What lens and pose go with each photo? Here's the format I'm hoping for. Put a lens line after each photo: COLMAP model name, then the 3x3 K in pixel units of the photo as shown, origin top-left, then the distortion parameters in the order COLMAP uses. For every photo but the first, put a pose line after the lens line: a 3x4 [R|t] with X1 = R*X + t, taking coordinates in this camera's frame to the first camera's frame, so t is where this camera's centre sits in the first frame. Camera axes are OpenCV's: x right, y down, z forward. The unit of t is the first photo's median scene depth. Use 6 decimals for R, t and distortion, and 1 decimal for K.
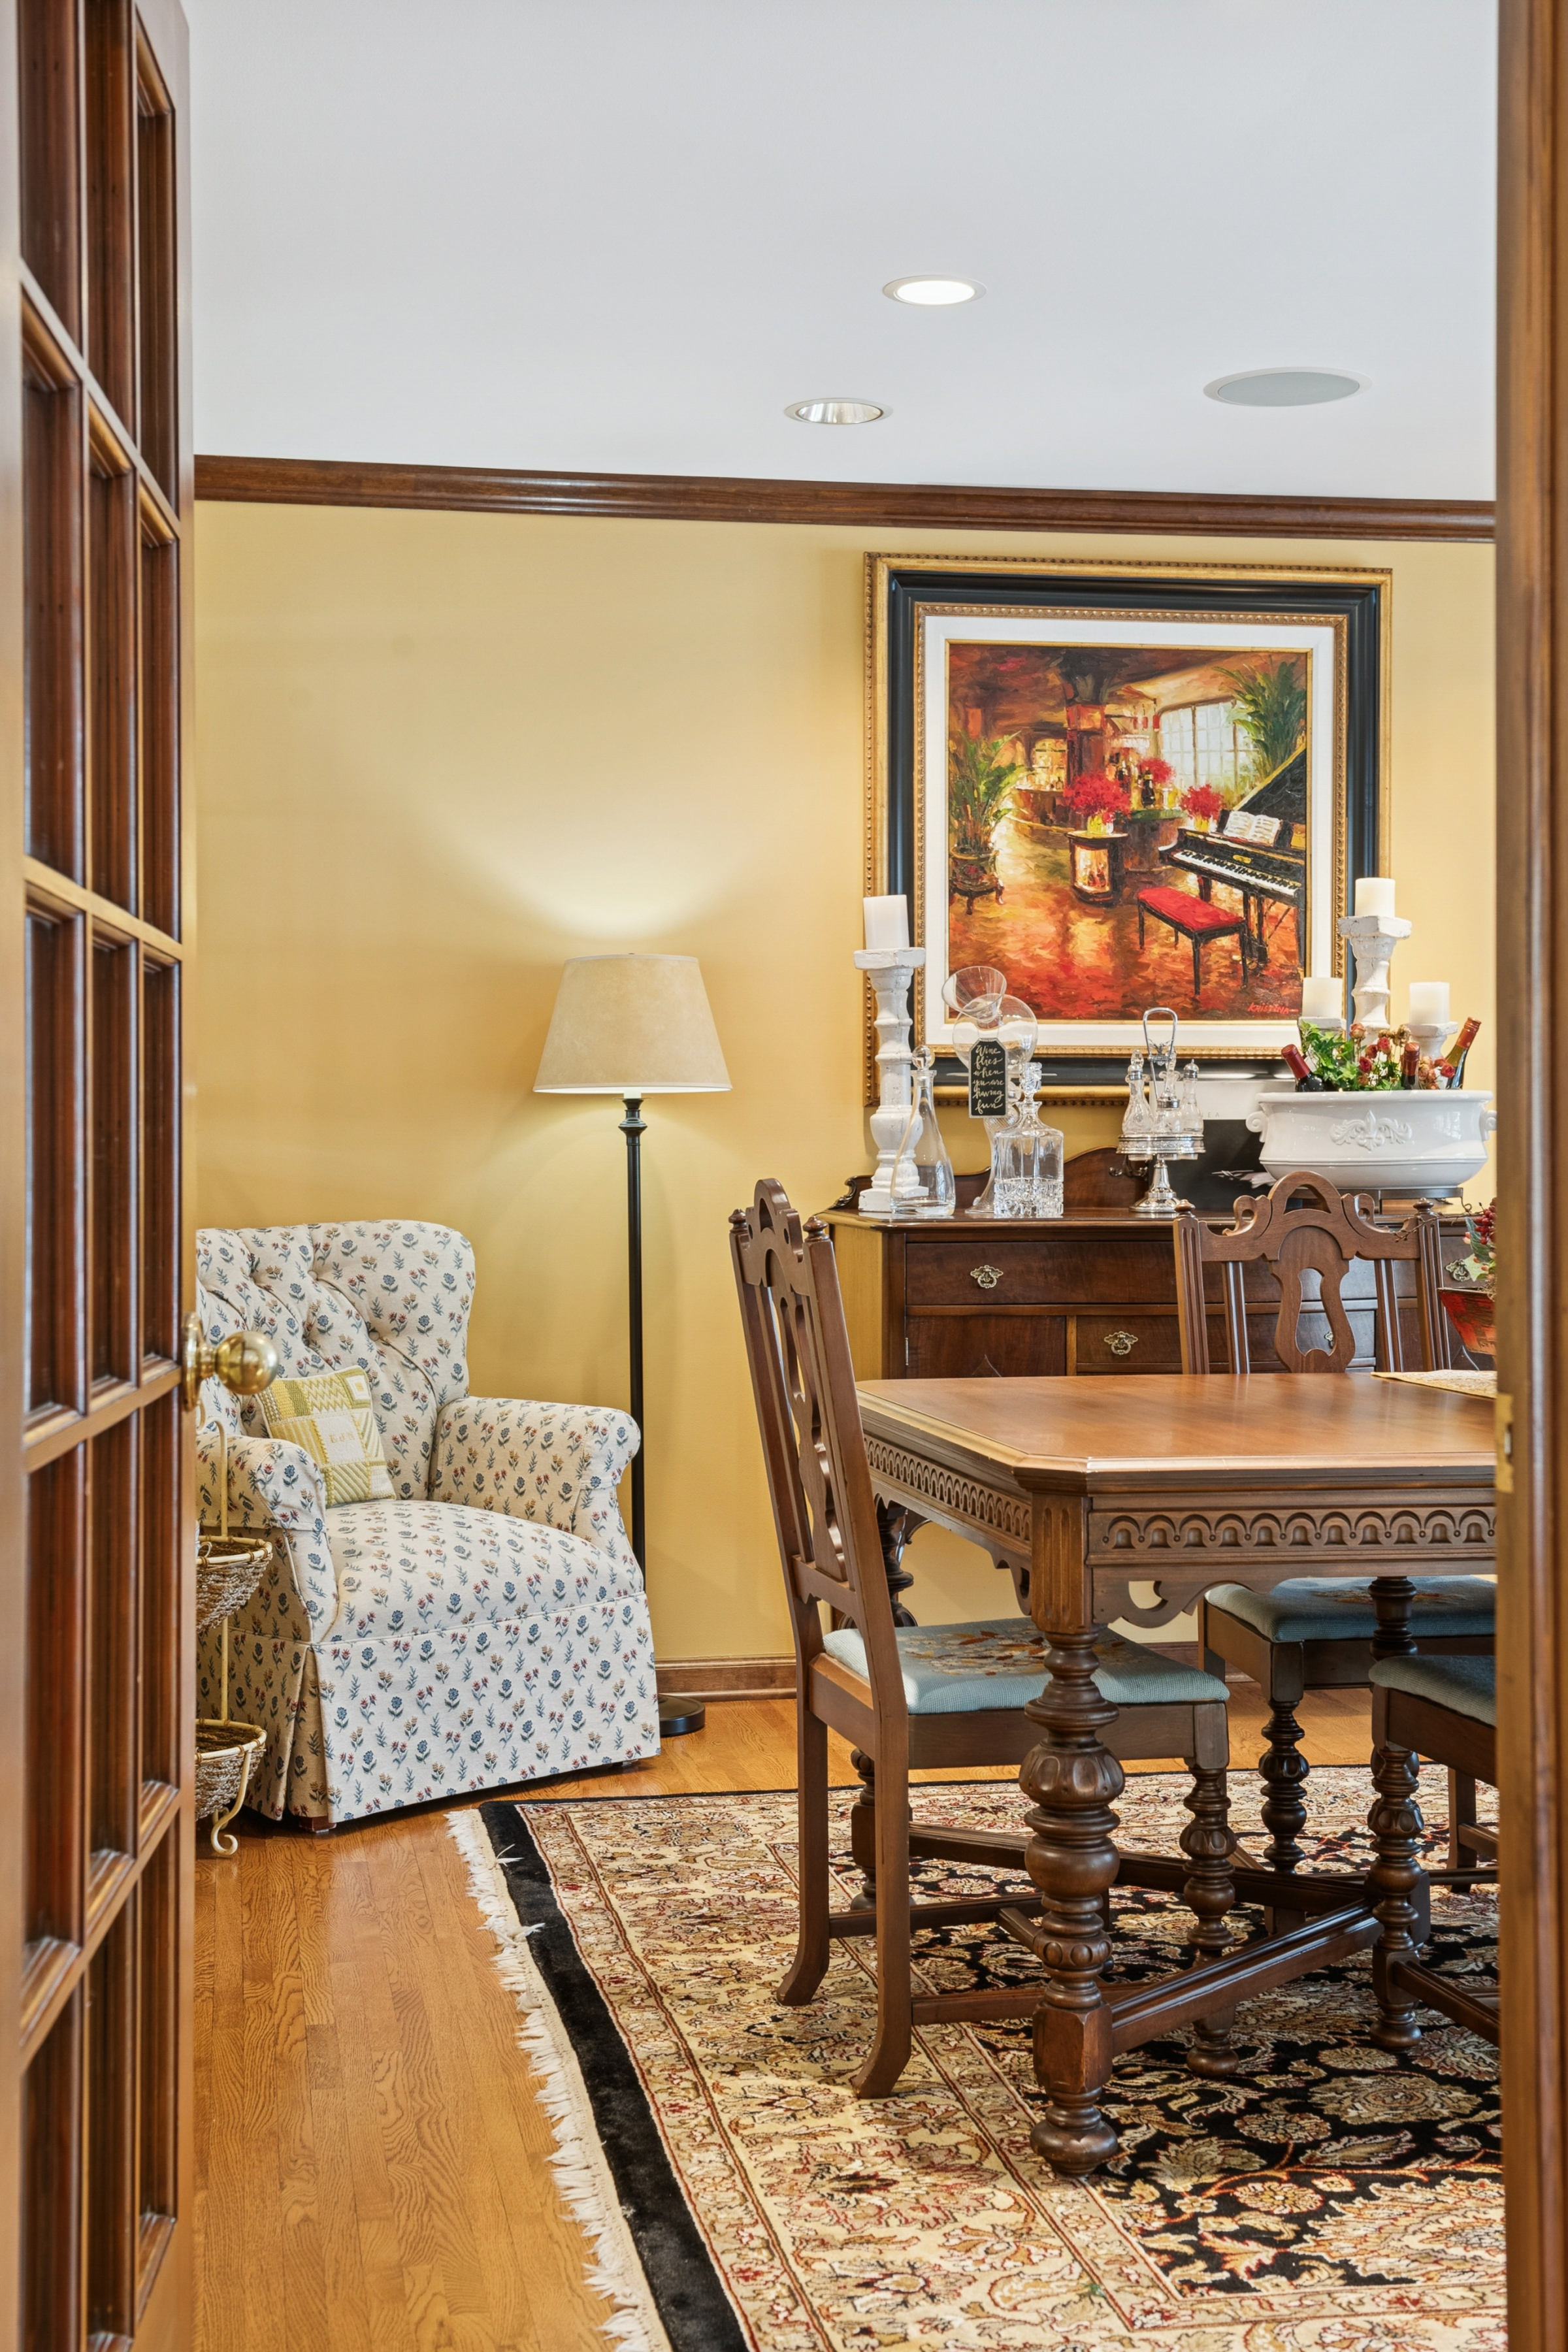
lens RADIAL K [[3023.4, 0, 784.0], [0, 3023.4, 1176.0], [0, 0, 1]] dist [0.058589, 0.001278]
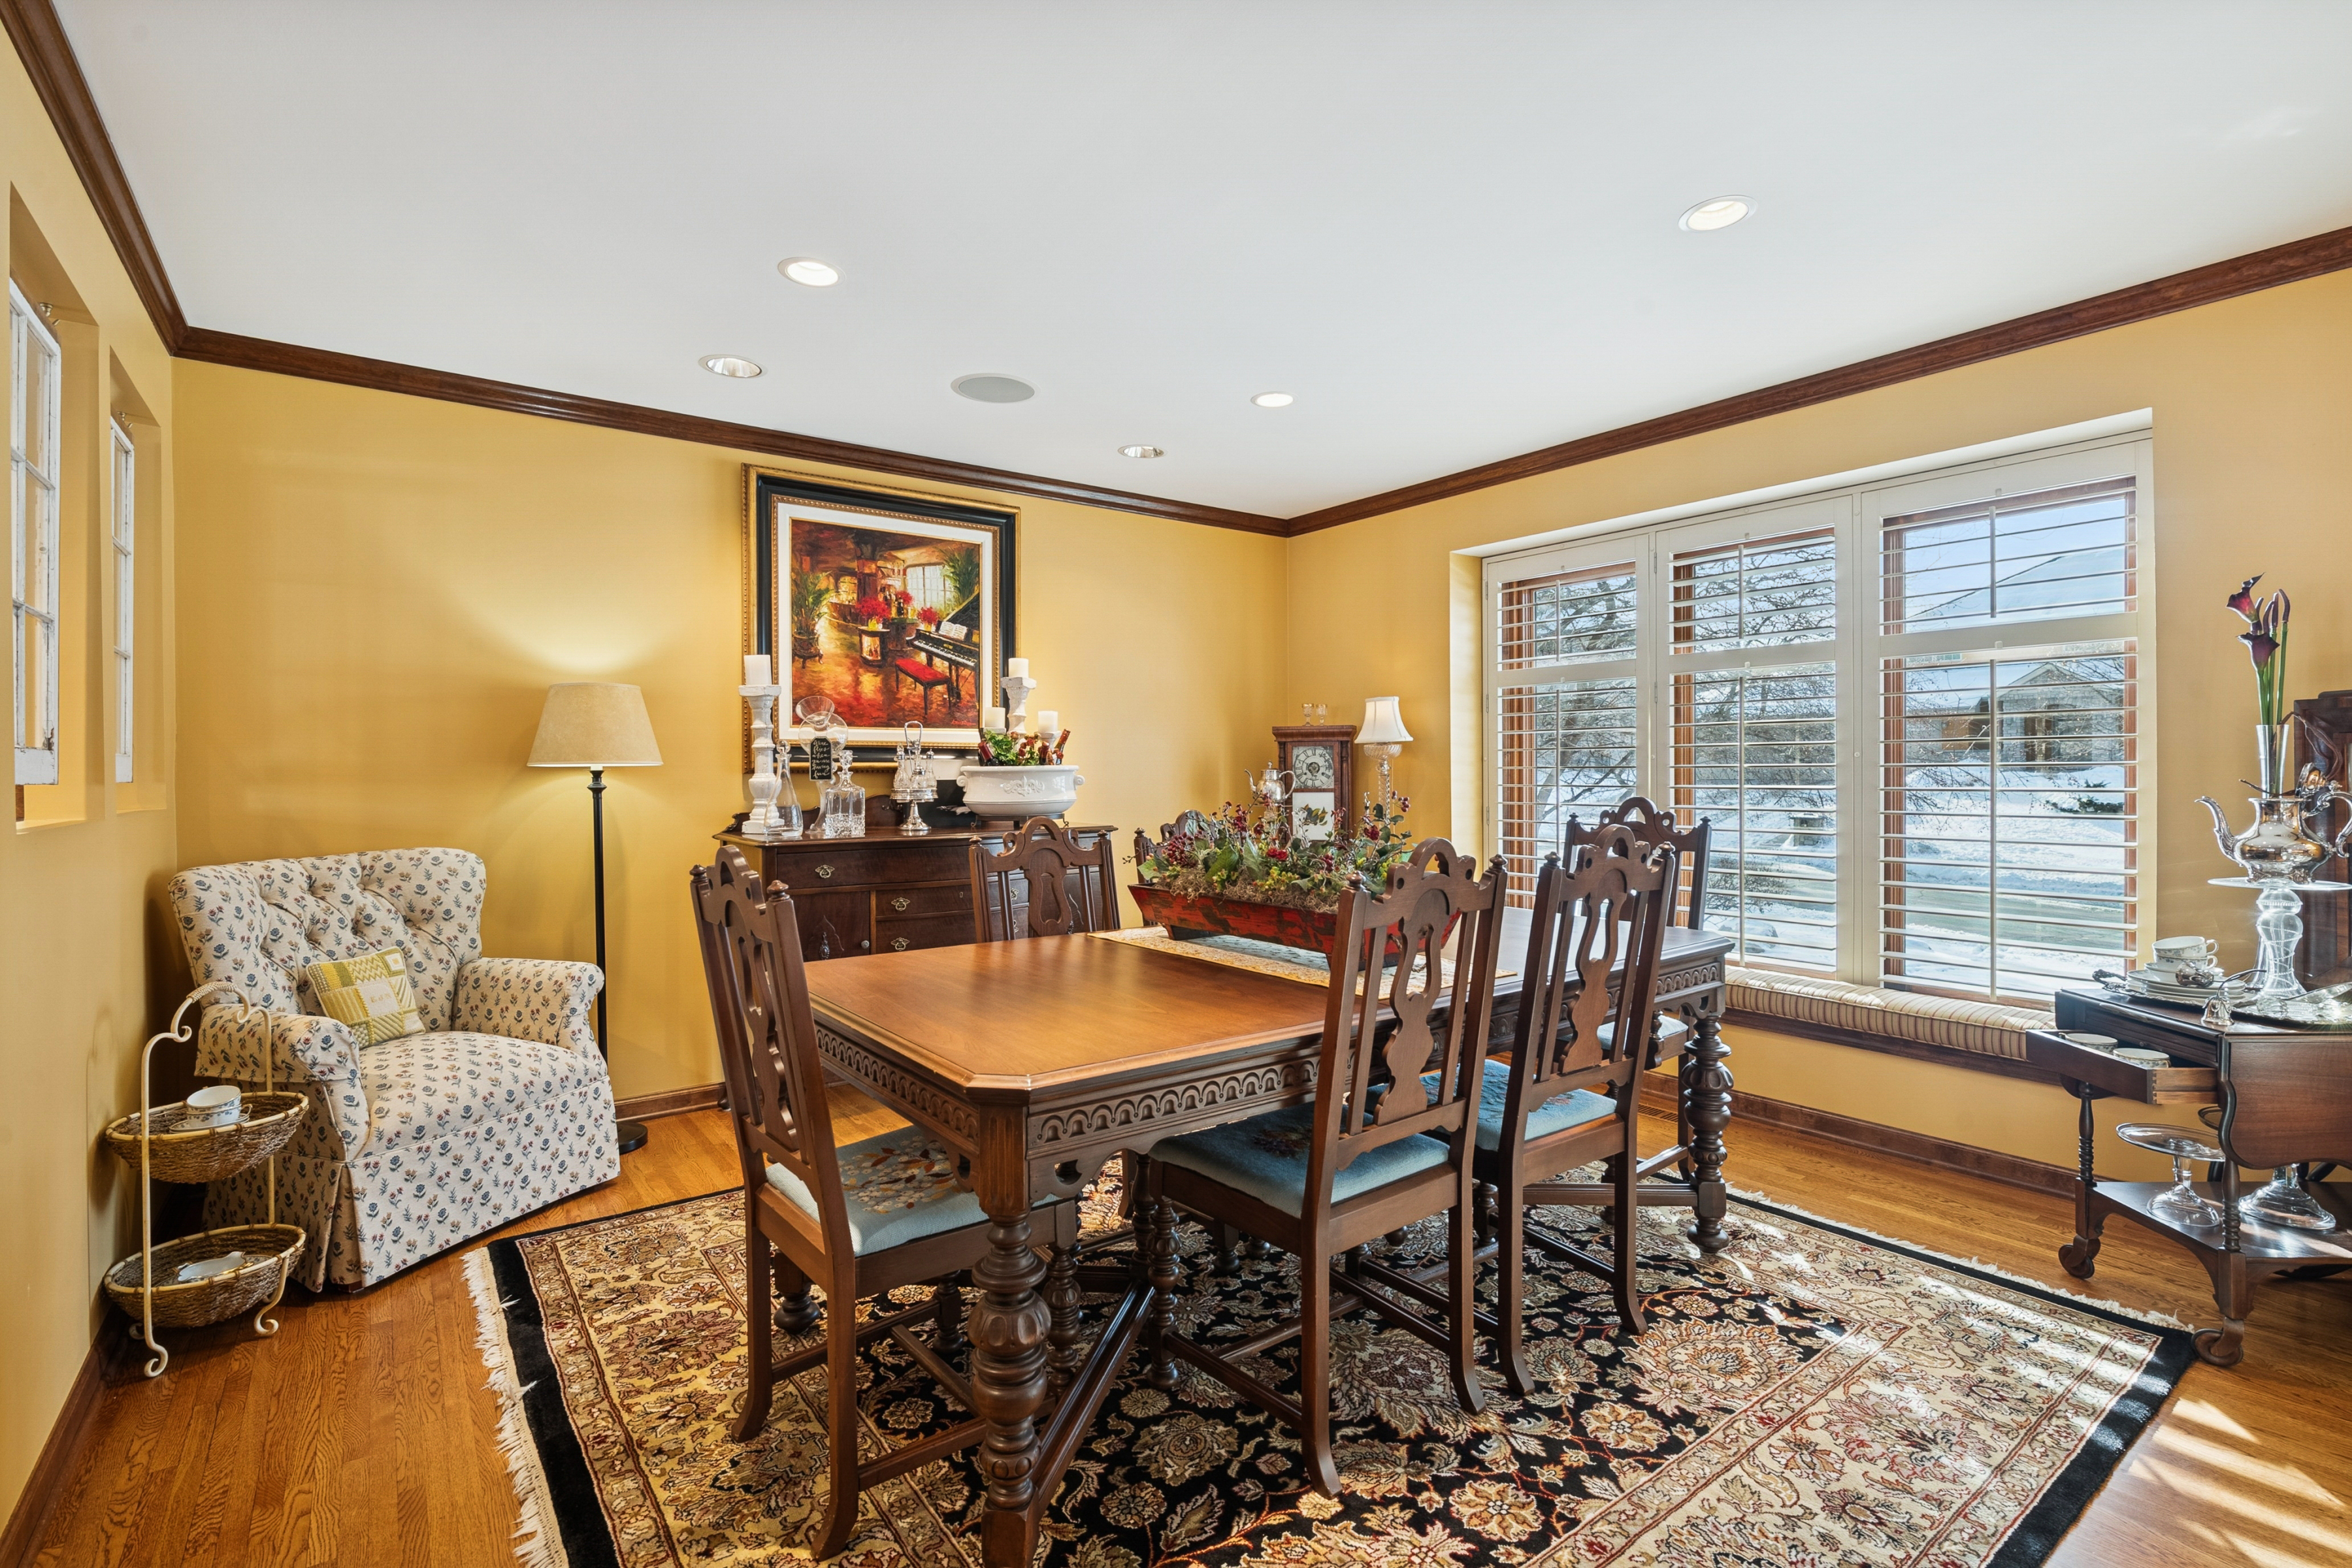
lens RADIAL K [[1078.2, 0, 1177.2], [0, 1078.2, 779.6], [0, 0, 1]] dist [-0.000678, -0.005620]
pose [[0.898728, -0.005587, 0.438471, -0.023541], [0.007424, 0.999969, -0.002473, -0.016976], [-0.438444, 0.005478, 0.898742, 0.336045]]
